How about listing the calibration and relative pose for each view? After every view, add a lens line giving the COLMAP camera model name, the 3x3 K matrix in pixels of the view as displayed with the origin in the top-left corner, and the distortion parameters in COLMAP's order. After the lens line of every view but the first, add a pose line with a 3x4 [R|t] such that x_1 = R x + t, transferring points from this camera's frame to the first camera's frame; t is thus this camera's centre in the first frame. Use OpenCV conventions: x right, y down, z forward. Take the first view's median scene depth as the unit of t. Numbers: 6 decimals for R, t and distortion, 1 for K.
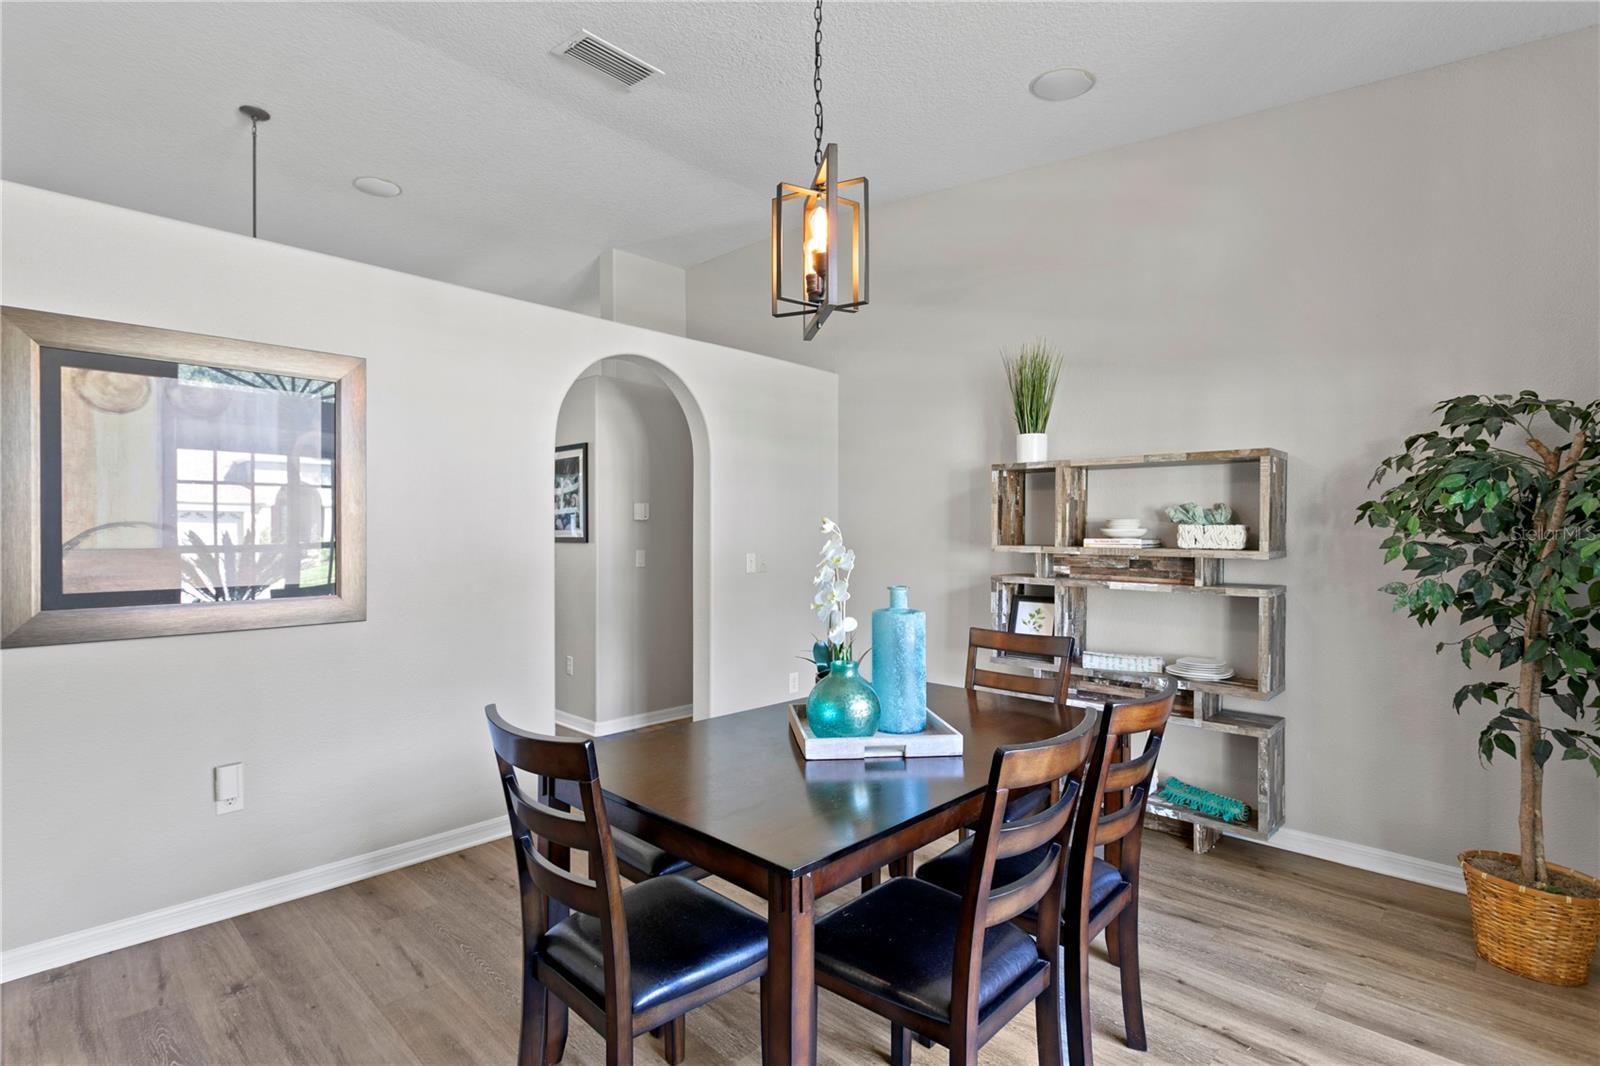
lens RADIAL K [[772.5, 0, 796.0], [0, 772.5, 534.5], [0, 0, 1]] dist [0.008551, -0.003493]
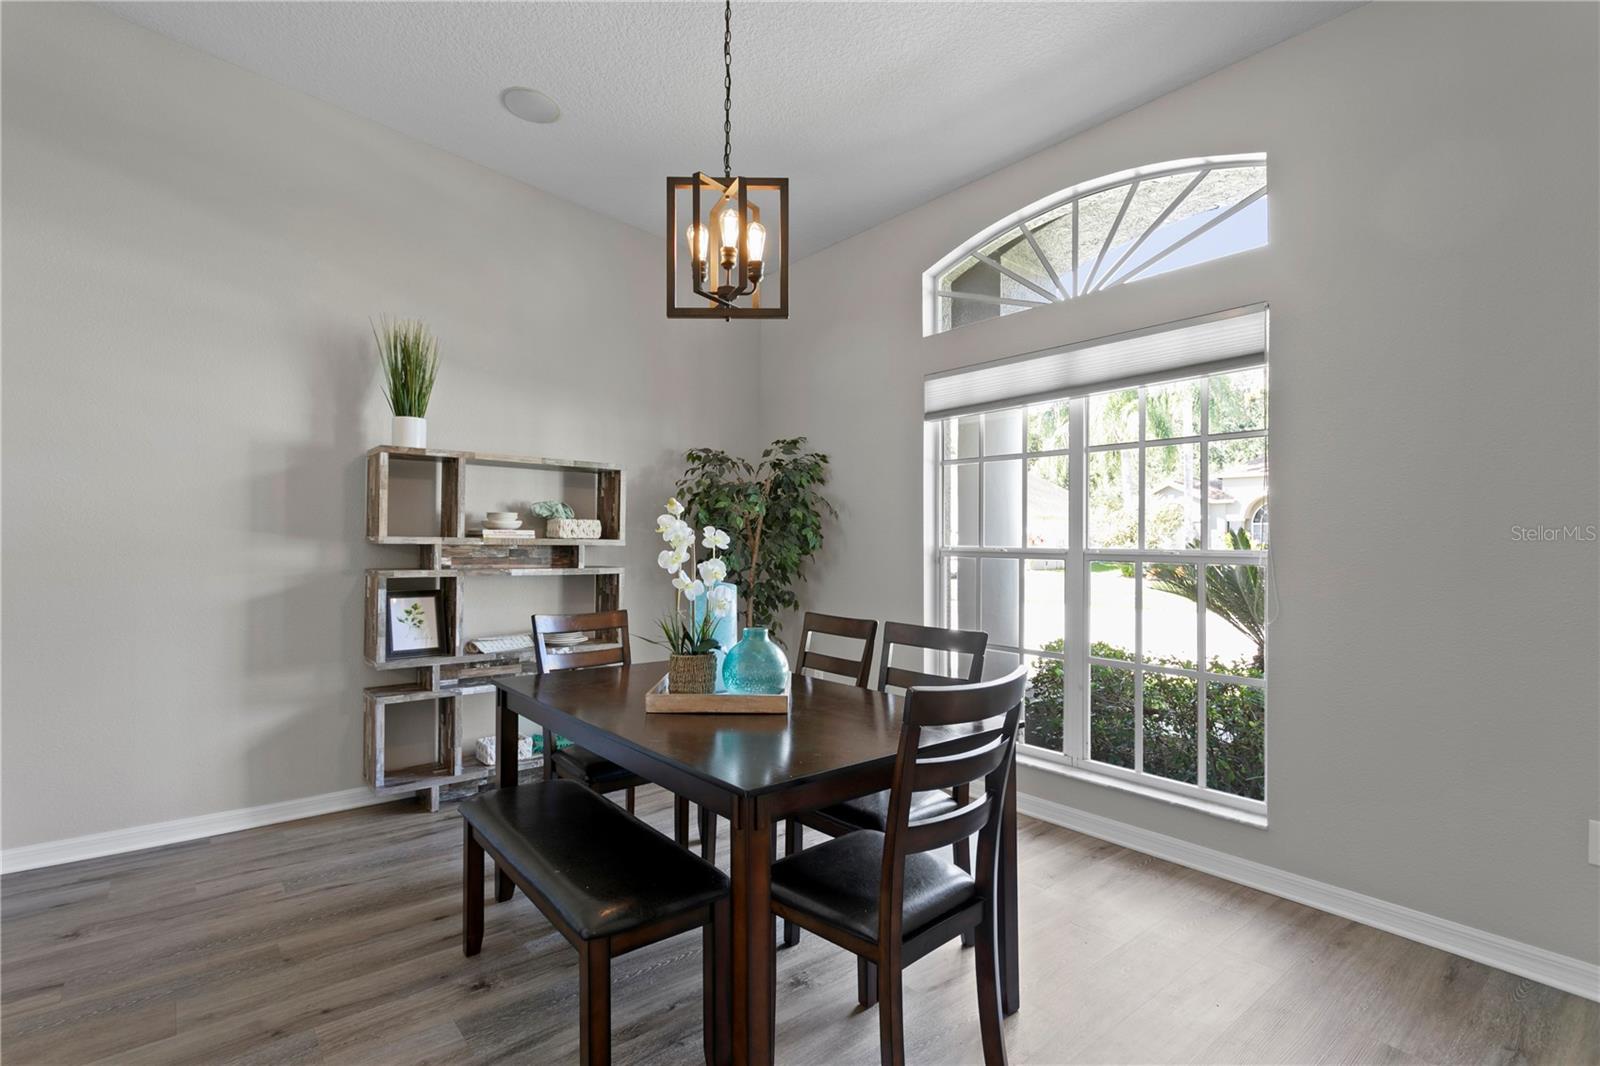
lens RADIAL K [[772.5, 0, 785.5], [0, 772.5, 532.3], [0, 0, 1]] dist [0.008551, -0.003493]
pose [[0.129863, 0.006076, 0.991513, -0.594914], [-0.006233, 0.999966, -0.005311, 0.011285], [-0.991512, -0.005491, 0.129897, 0.450701]]
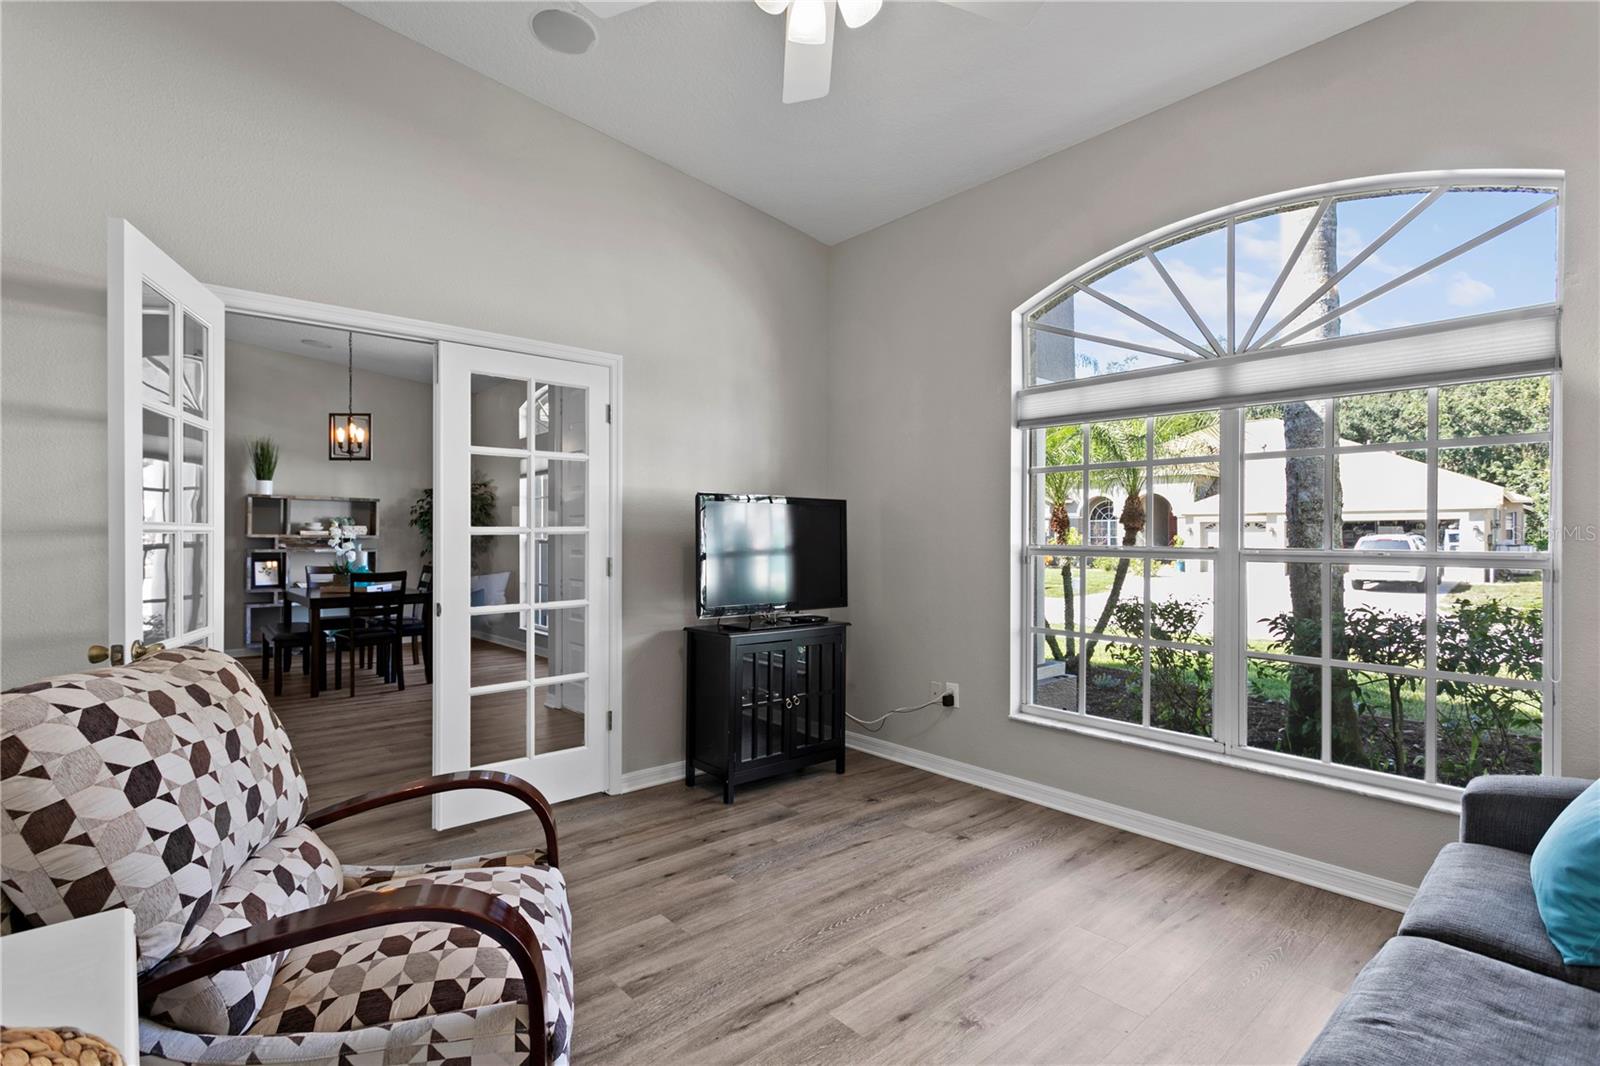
lens RADIAL K [[772.5, 0, 811.3], [0, 772.5, 524.7], [0, 0, 1]] dist [0.008551, -0.003493]
pose [[0.080417, 0.001148, 0.996761, -1.745009], [0.002738, 0.999995, -0.001373, -0.005559], [-0.996758, 0.002839, 0.080413, -0.670041]]
